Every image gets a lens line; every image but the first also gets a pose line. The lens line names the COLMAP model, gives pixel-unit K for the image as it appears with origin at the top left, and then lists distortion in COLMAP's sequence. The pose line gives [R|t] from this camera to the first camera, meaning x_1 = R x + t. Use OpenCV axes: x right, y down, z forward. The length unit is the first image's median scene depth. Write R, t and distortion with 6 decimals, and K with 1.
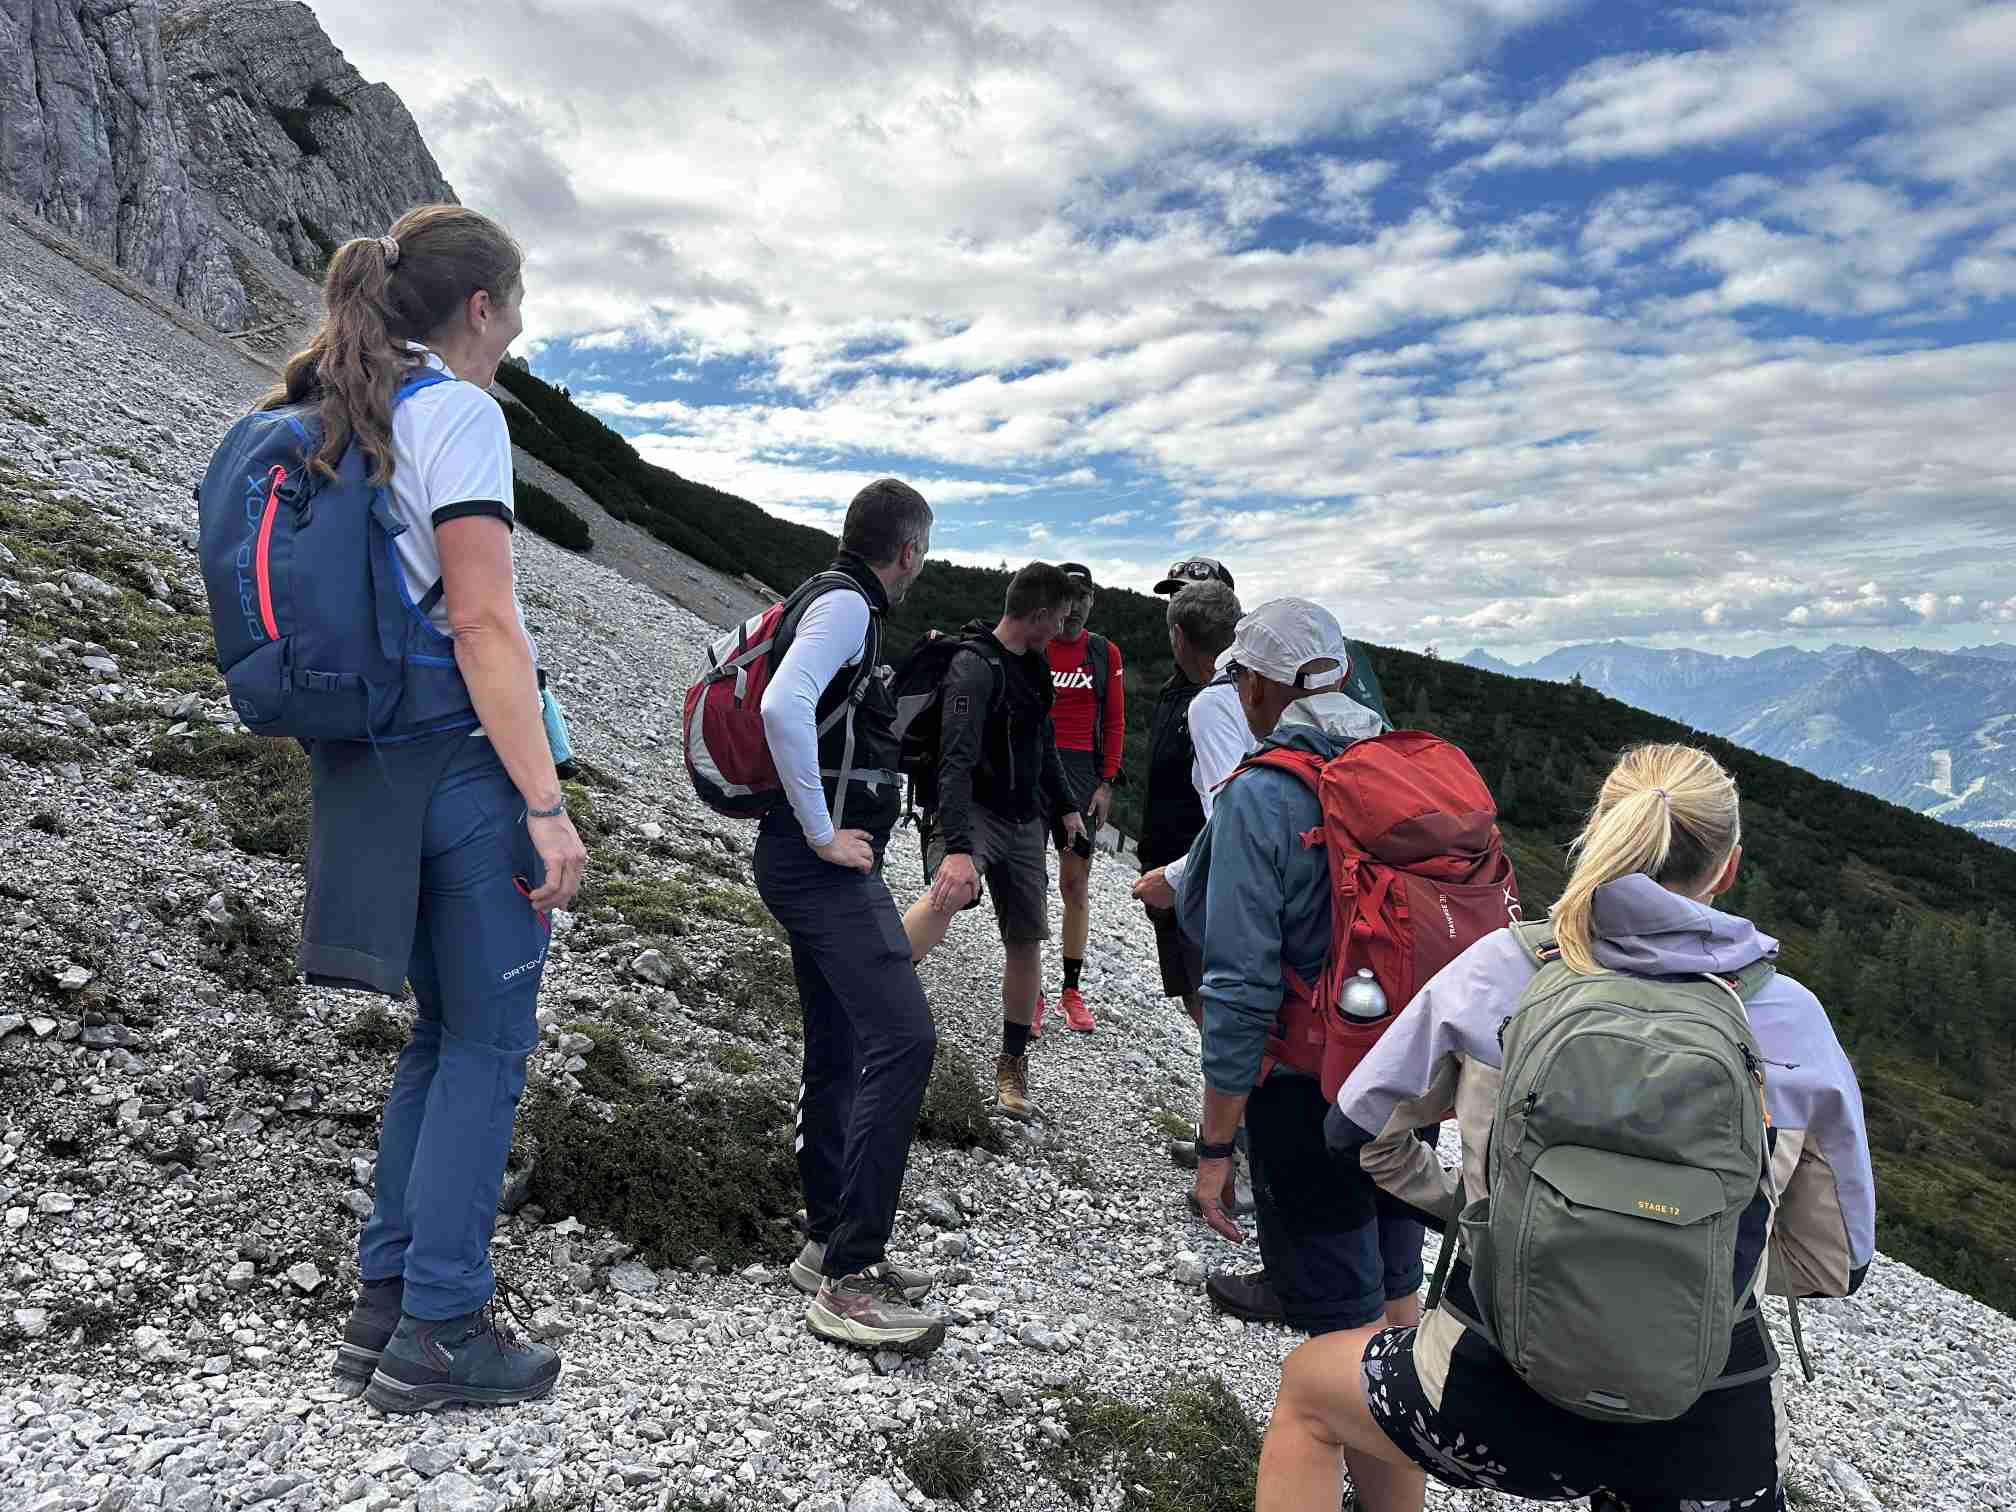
lens RADIAL K [[1435.6, 0, 1006.6], [0, 1435.6, 755.2], [0, 0, 1]] dist [0.028919, -0.018360]
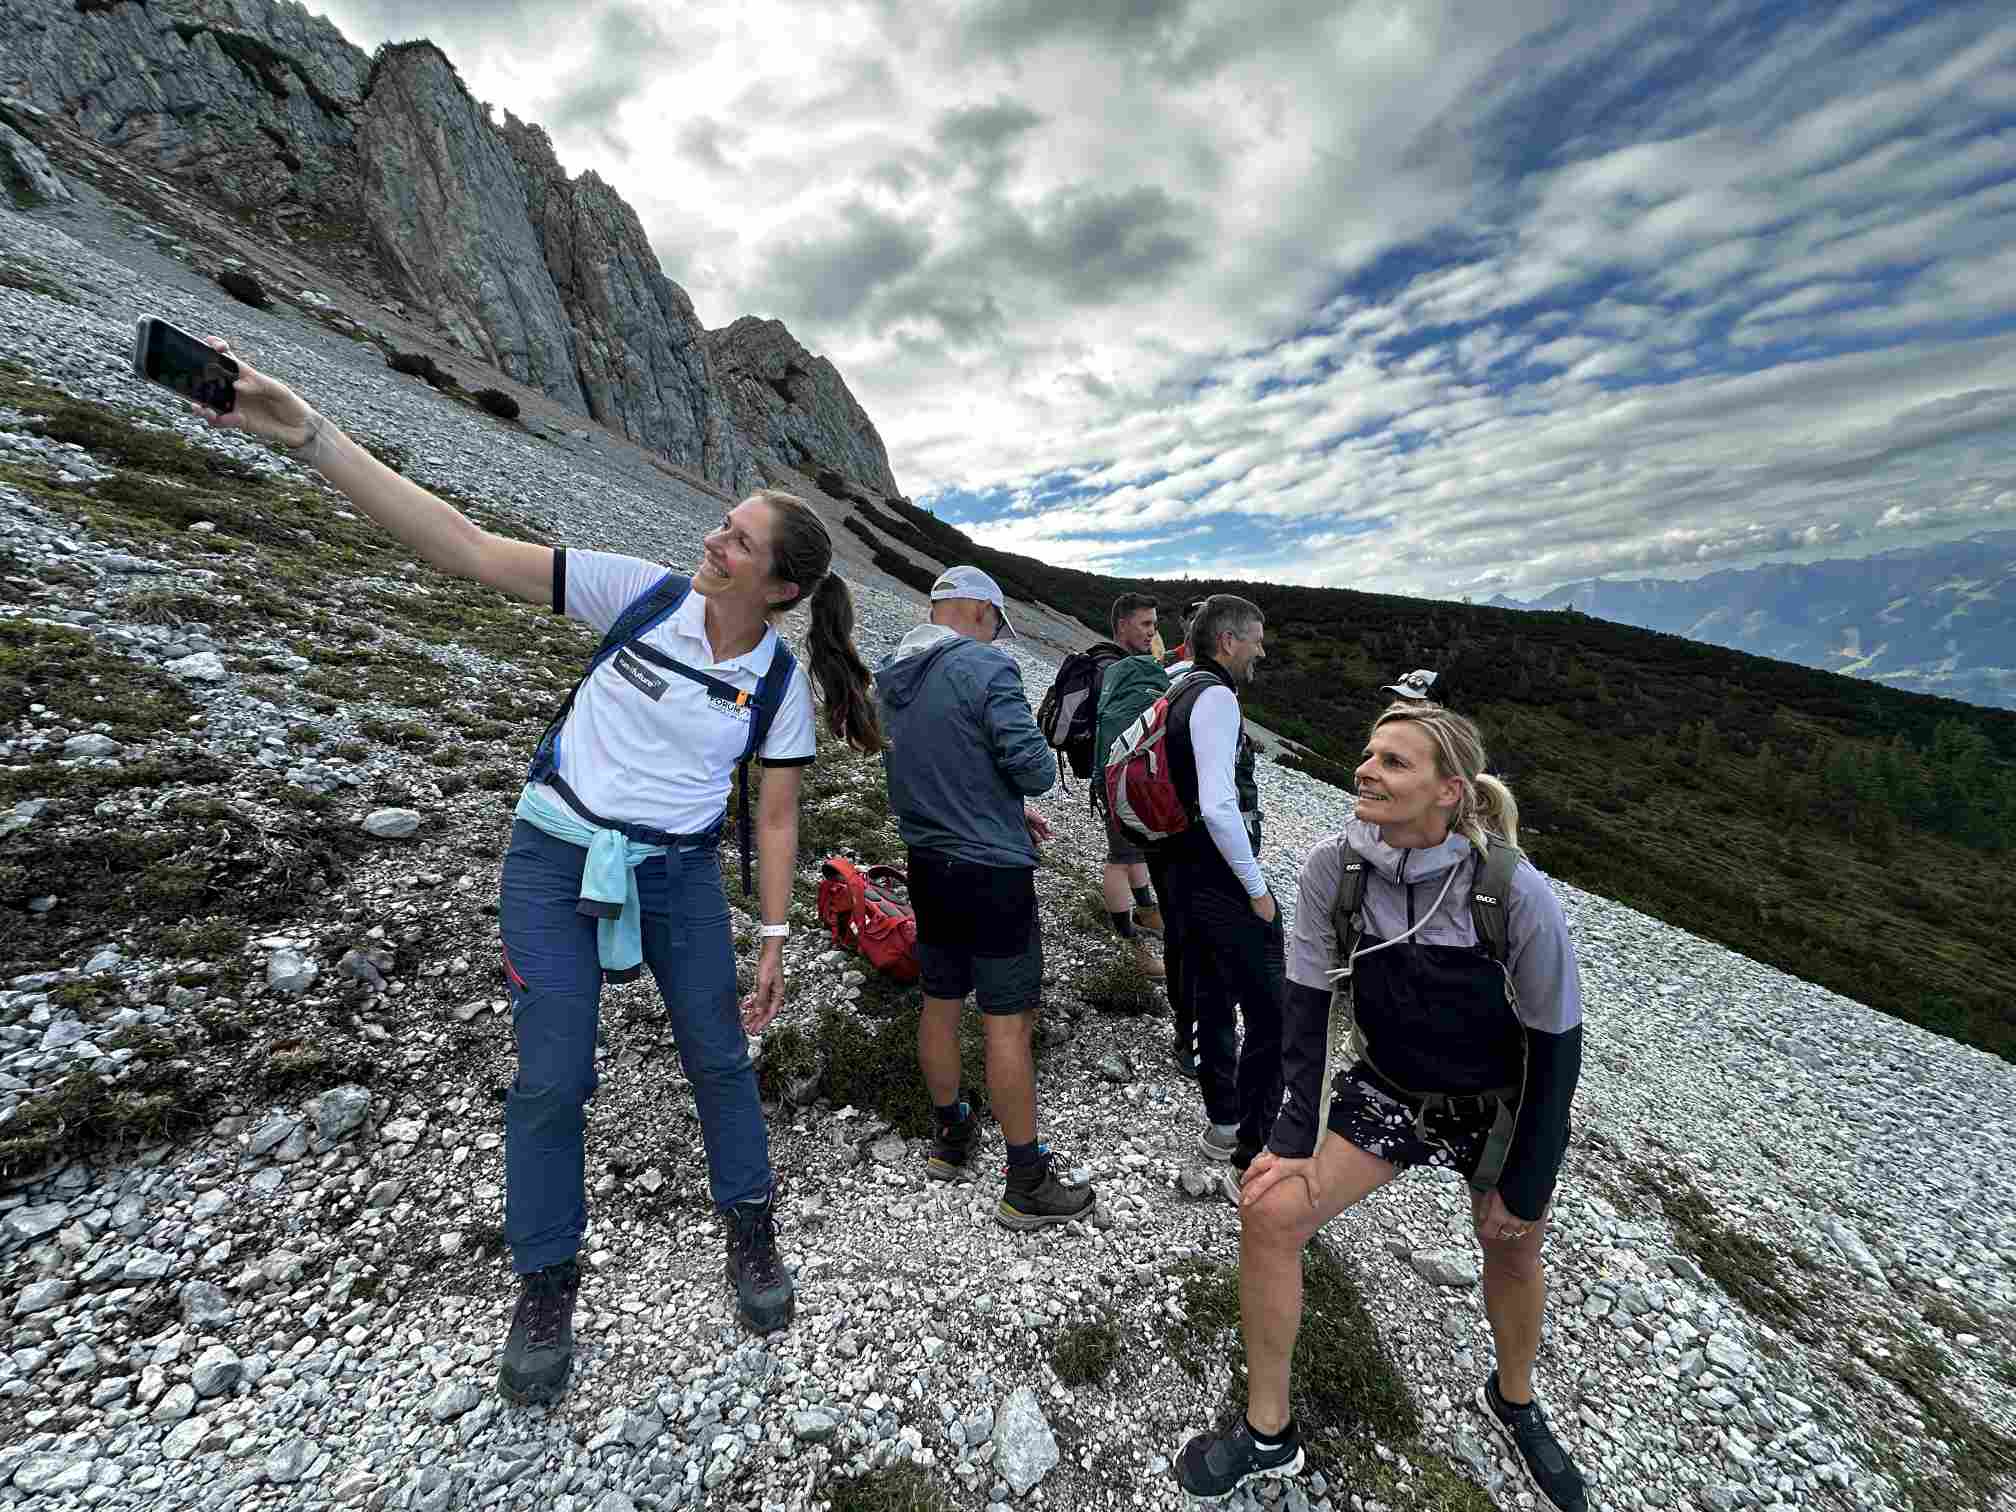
lens RADIAL K [[803.2, 0, 1012.7], [0, 803.2, 761.1], [0, 0, 1]] dist [0.002892, 0.001218]
pose [[0.970422, -0.067194, -0.231875, 0.087885], [0.085887, 0.993738, 0.071476, -0.086703], [0.225620, -0.089277, 0.970116, 0.293823]]
